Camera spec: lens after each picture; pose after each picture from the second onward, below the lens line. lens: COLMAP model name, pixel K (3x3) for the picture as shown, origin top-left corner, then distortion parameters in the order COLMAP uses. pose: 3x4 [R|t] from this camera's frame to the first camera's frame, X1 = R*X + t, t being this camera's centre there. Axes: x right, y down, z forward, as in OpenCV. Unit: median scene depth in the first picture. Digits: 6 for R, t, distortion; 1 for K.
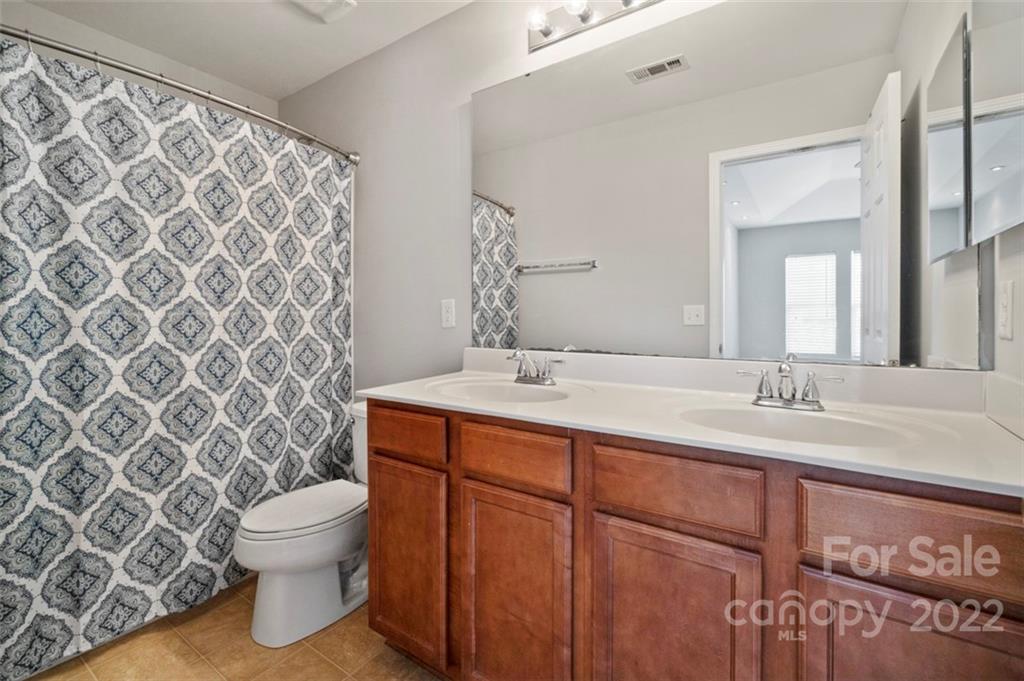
lens RADIAL K [[449.6, 0, 509.1], [0, 449.6, 336.4], [0, 0, 1]] dist [0.003000, -0.000047]
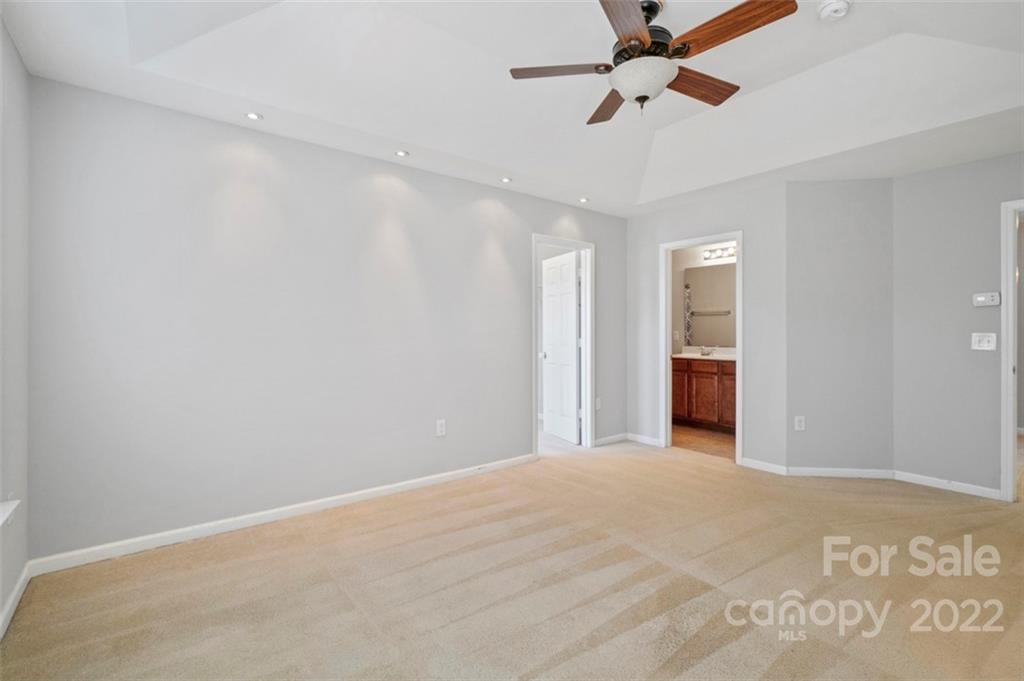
lens RADIAL K [[449.6, 0, 504.7], [0, 449.6, 339.7], [0, 0, 1]] dist [0.003000, -0.000047]
pose [[0.955221, 0.006584, -0.295820, -0.598123], [-0.007760, 0.999966, -0.002803, -0.002989], [0.295791, 0.004973, 0.955240, -4.145159]]
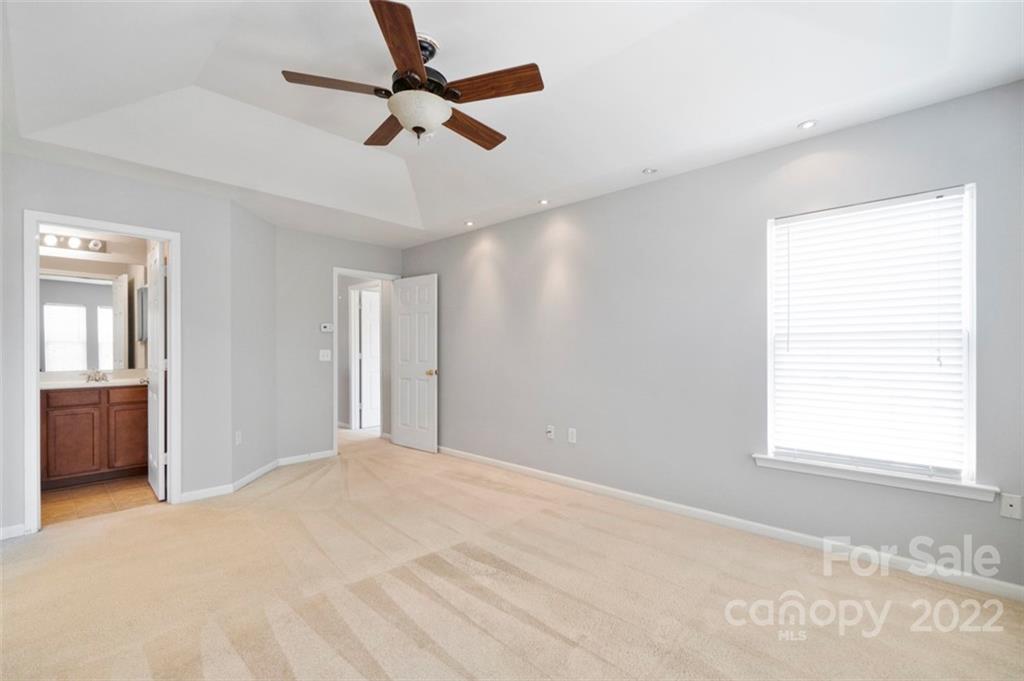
lens RADIAL K [[449.6, 0, 504.9], [0, 449.6, 348.6], [0, 0, 1]] dist [0.003000, -0.000047]
pose [[0.157716, -0.002680, 0.987481, -2.526908], [0.014184, 0.999899, 0.000448, -0.066277], [-0.987383, 0.013936, 0.157738, -2.915689]]
